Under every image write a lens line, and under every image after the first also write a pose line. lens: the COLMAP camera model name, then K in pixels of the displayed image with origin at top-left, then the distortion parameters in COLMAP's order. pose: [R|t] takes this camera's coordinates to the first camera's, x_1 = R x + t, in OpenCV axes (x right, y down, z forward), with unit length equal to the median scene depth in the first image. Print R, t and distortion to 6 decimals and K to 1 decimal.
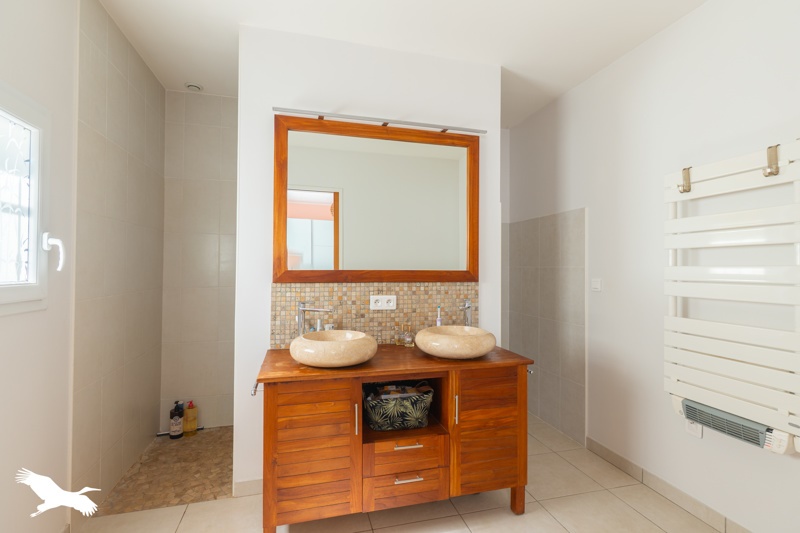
lens RADIAL K [[378.9, 0, 400.3], [0, 378.9, 270.0], [0, 0, 1]] dist [-0.000414, -0.000110]
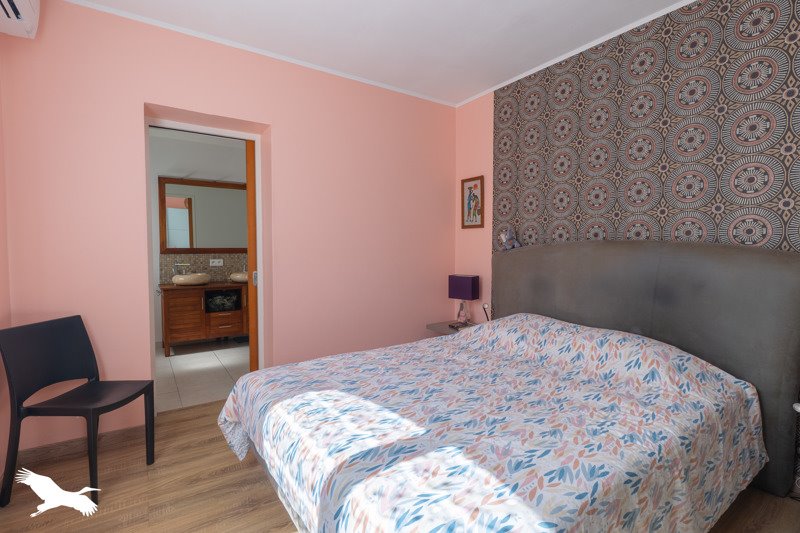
lens RADIAL K [[378.9, 0, 399.4], [0, 378.9, 263.3], [0, 0, 1]] dist [-0.000414, -0.000110]
pose [[0.943324, -0.020017, 0.331269, 0.241891], [0.005859, 0.999028, 0.043682, 0.000097], [-0.331822, -0.039266, 0.942525, -1.510711]]
